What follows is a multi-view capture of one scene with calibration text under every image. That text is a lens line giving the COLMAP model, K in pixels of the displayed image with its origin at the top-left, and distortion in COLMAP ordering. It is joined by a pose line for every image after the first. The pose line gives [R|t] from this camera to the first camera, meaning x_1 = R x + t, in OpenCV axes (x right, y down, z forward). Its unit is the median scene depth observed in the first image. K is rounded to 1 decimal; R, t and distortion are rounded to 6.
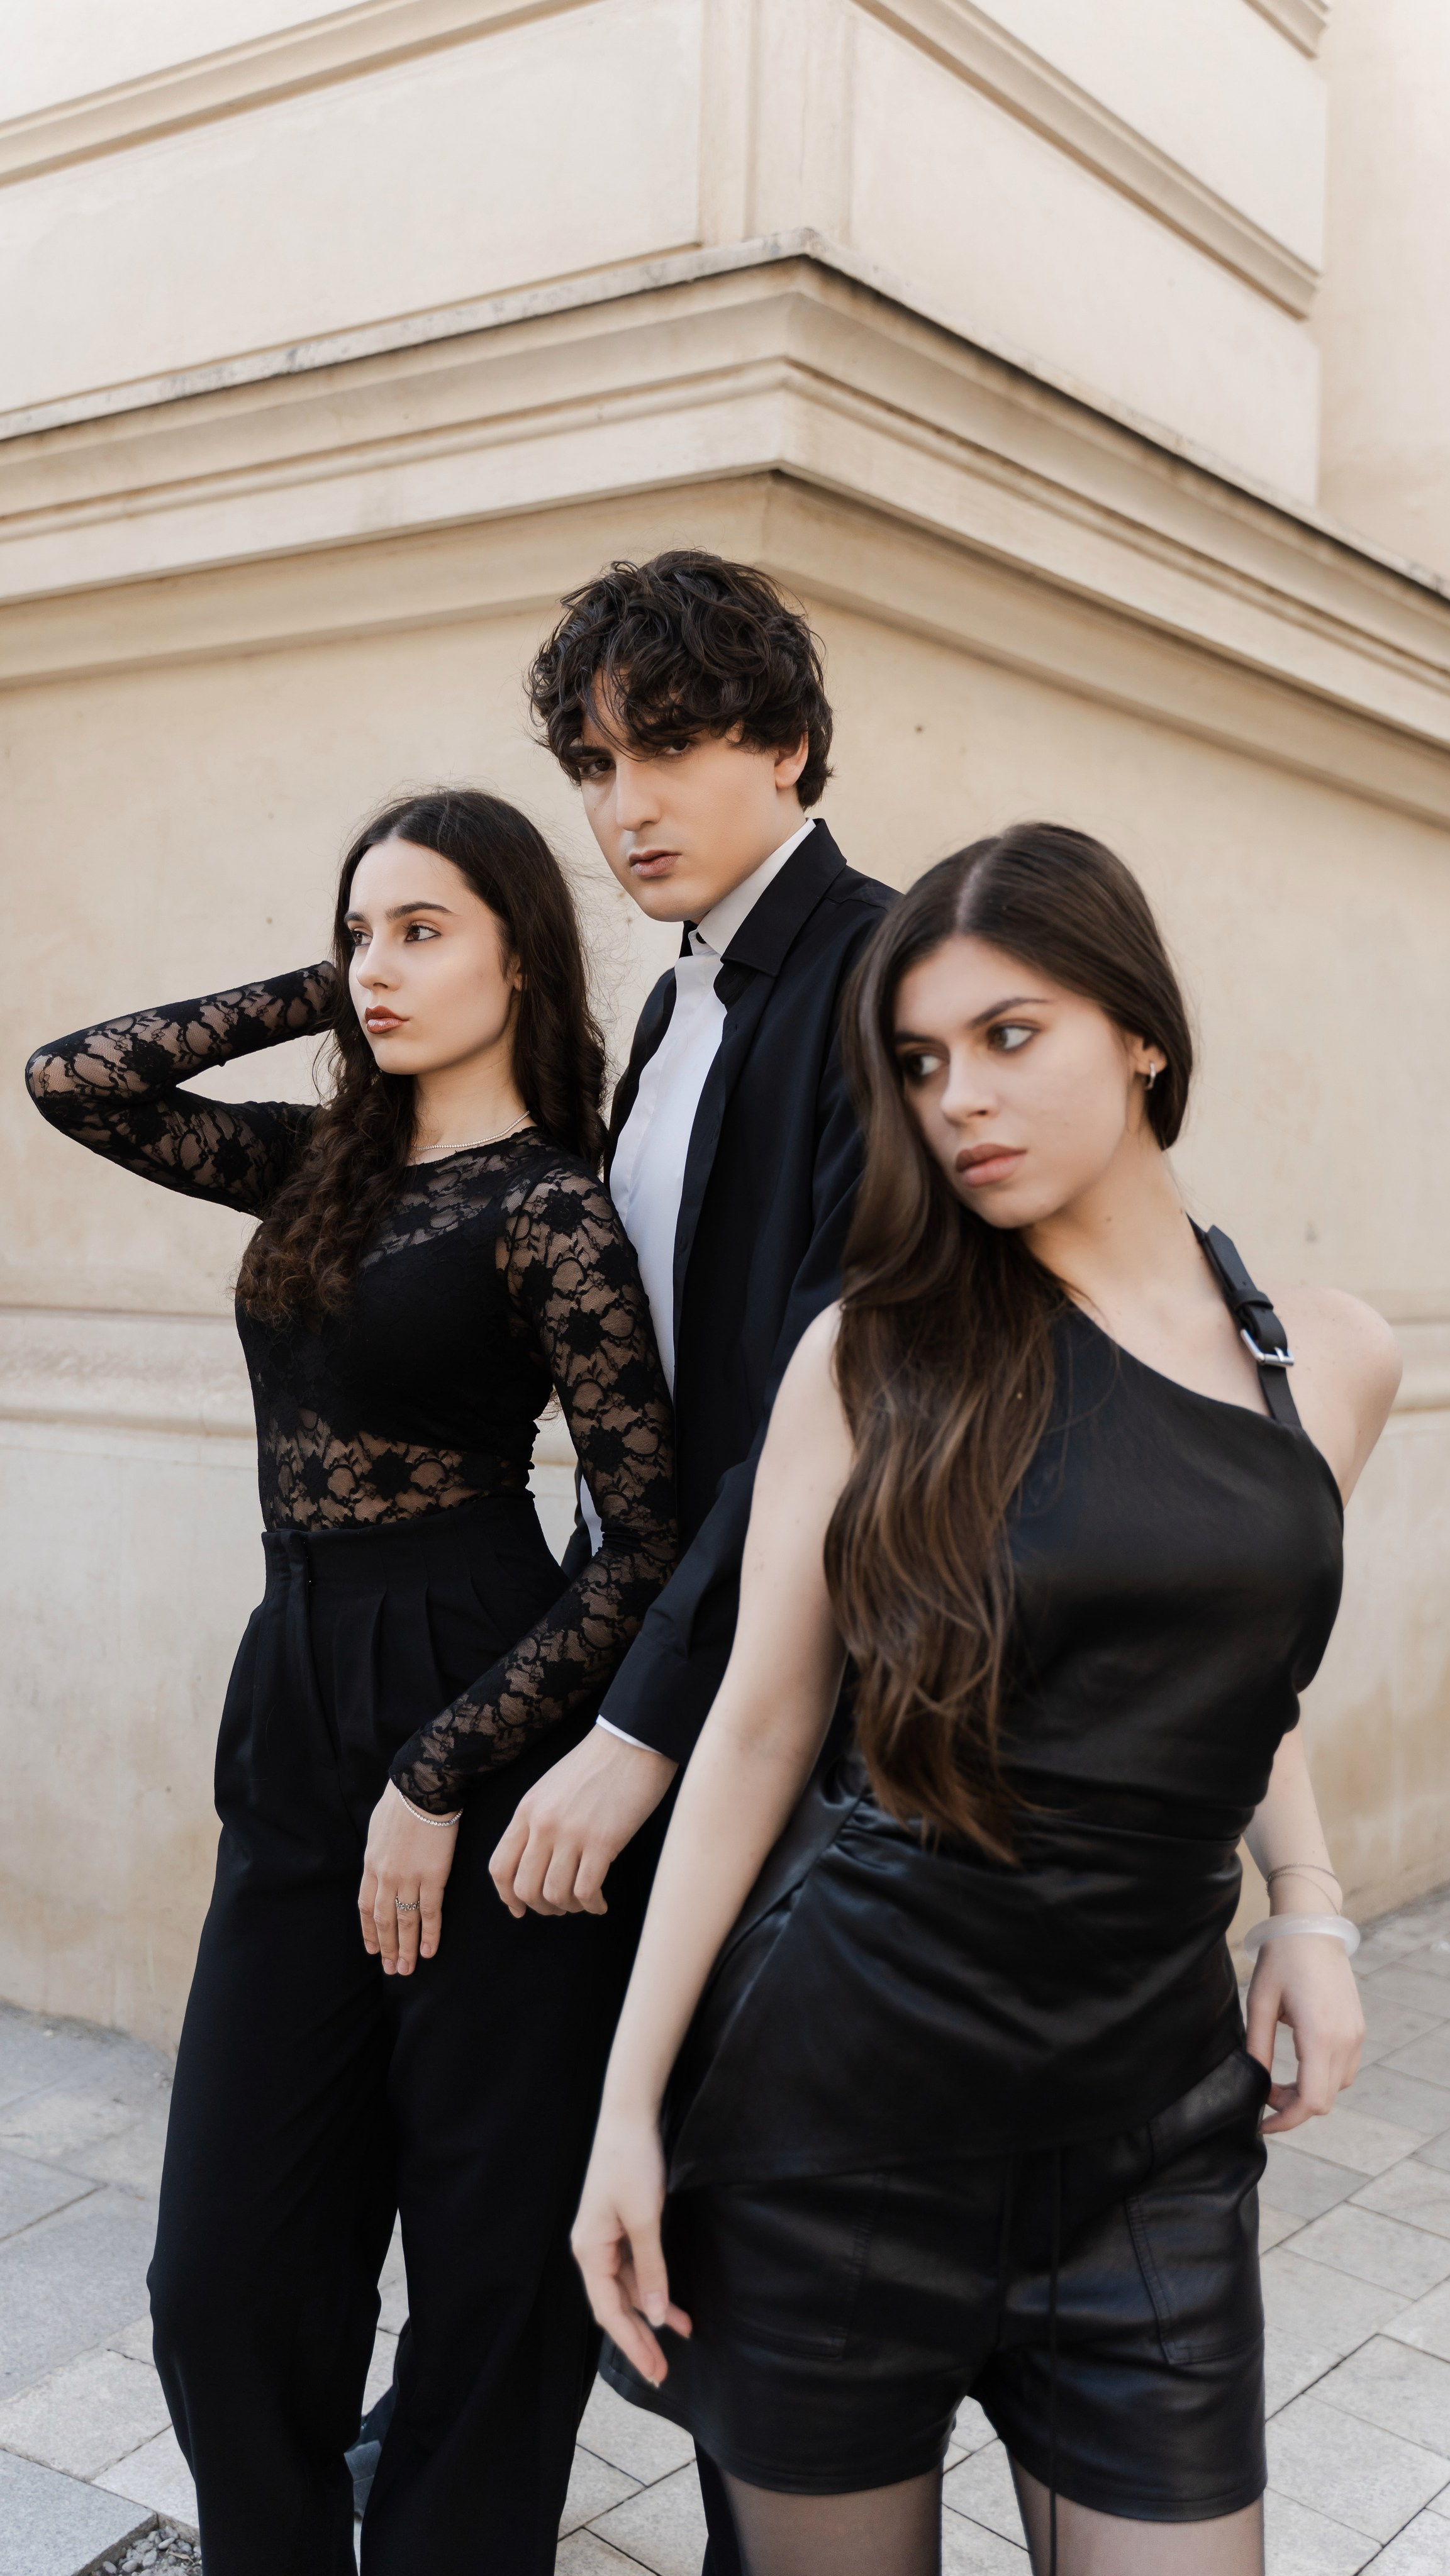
lens RADIAL K [[2175.0, 0, 725.0], [0, 2175.0, 1288.0], [0, 0, 1]] dist [-0.003477, -0.003234]
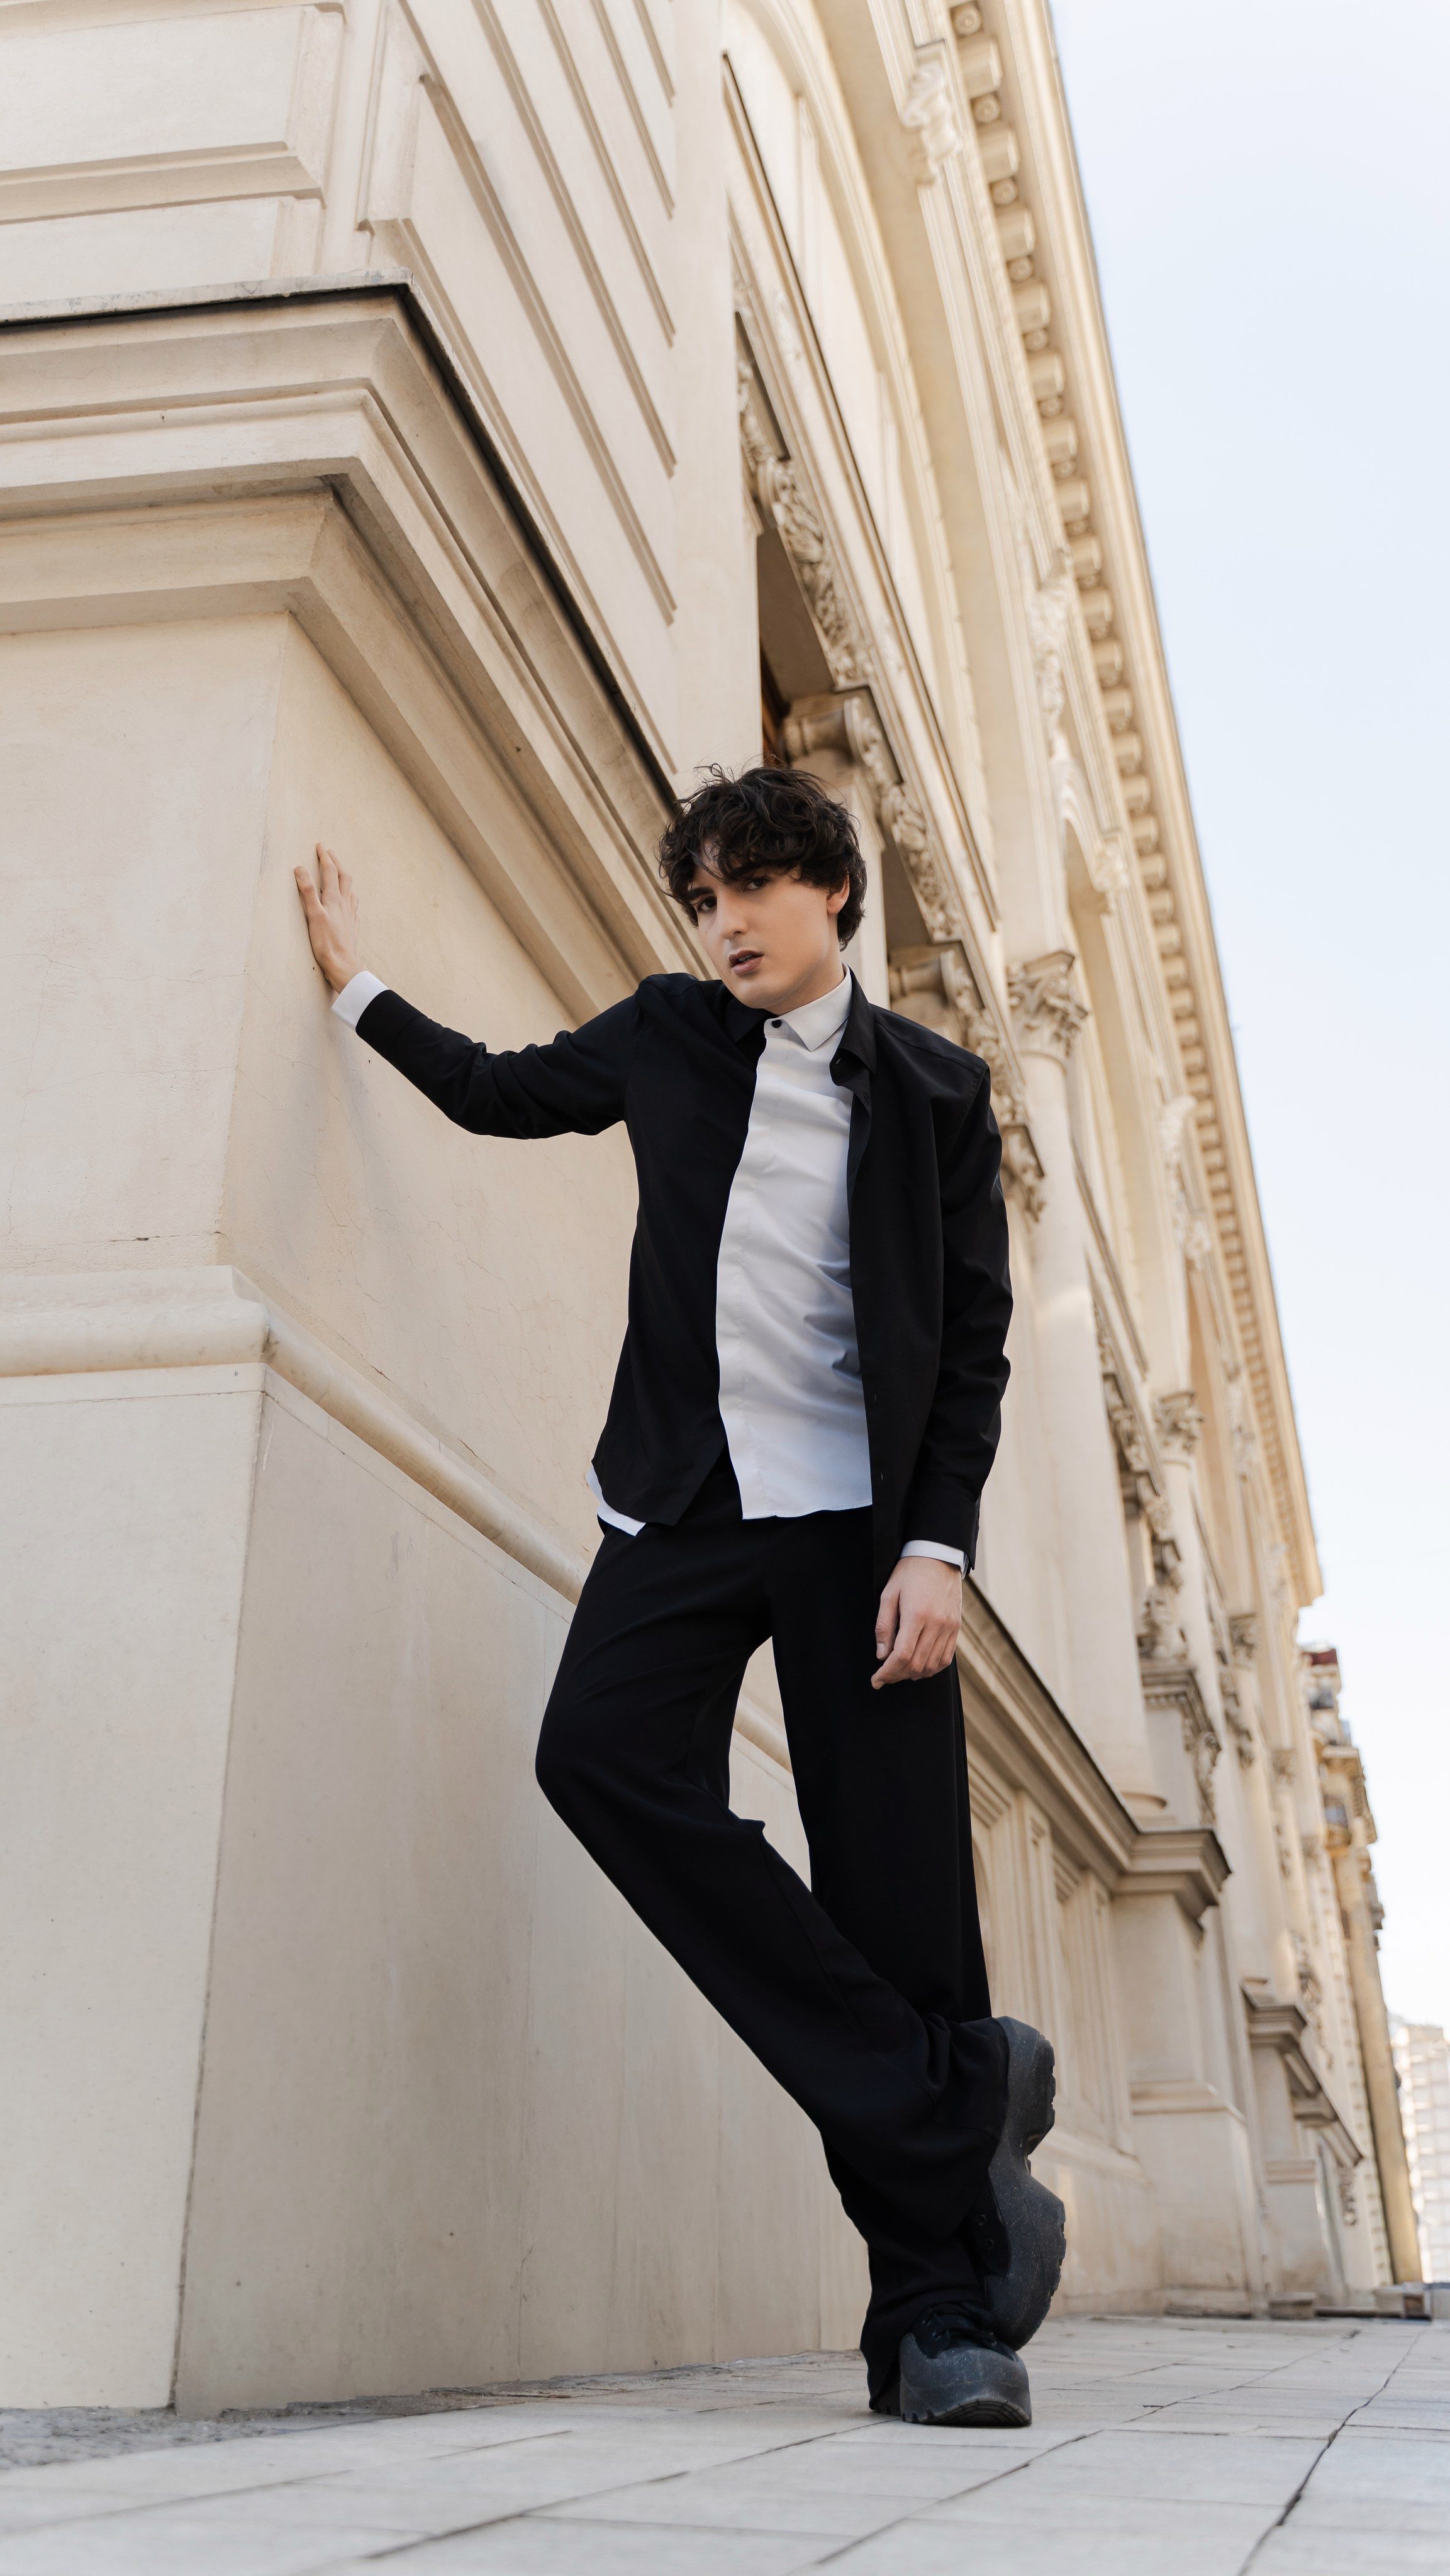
lens RADIAL K [[2020.8, 0, 725.0], [0, 2020.8, 1288.0], [0, 0, 1]] dist [0.006824, -0.001705]
pose [[0.909994, 0.147583, 0.387466, -0.124995], [0.048842, 0.889843, -0.453645, 0.403055], [-0.411734, 0.431739, 0.802544, 0.306499]]
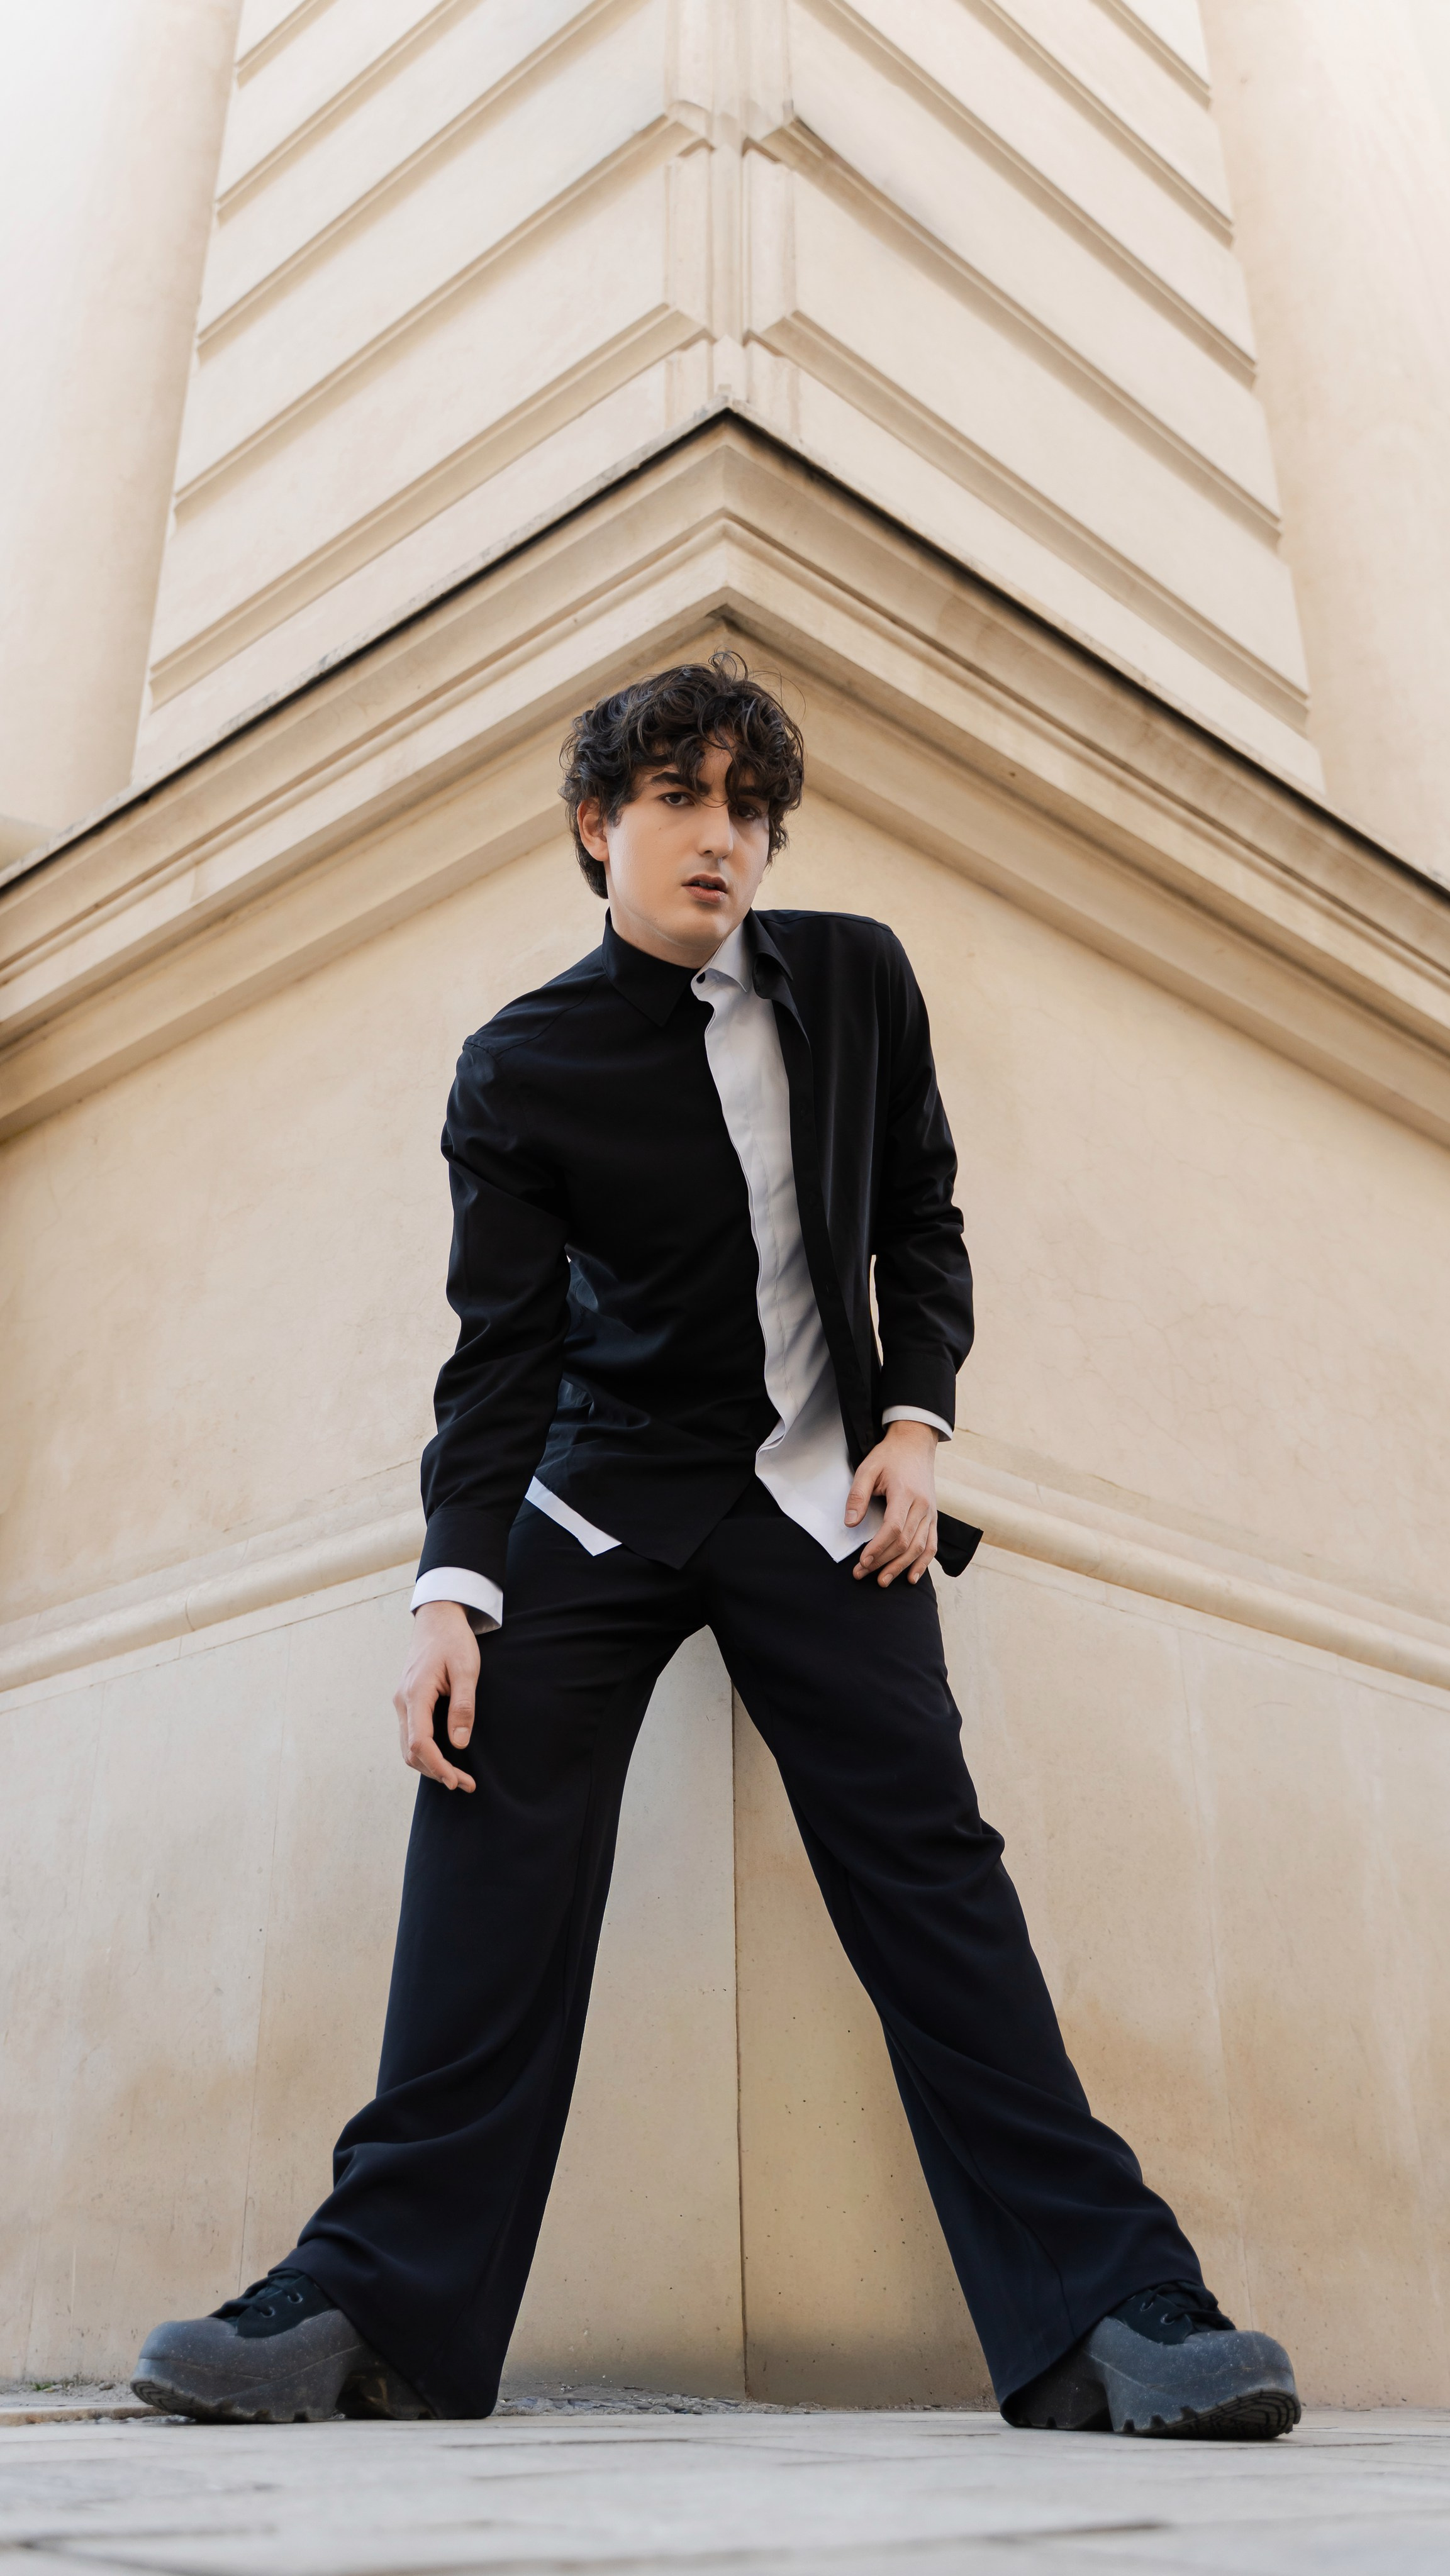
lens RADIAL K [[2148.5, 0, 683.0], [0, 2148.5, 1352.1], [0, 0, 1]] dist [0.002639, -0.000078]
pose [[0.987587, -0.090978, -0.128041, 0.102607], [0.022272, 0.888049, -0.459208, 0.432938], [0.155485, 0.450656, 0.879052, 0.213452]]
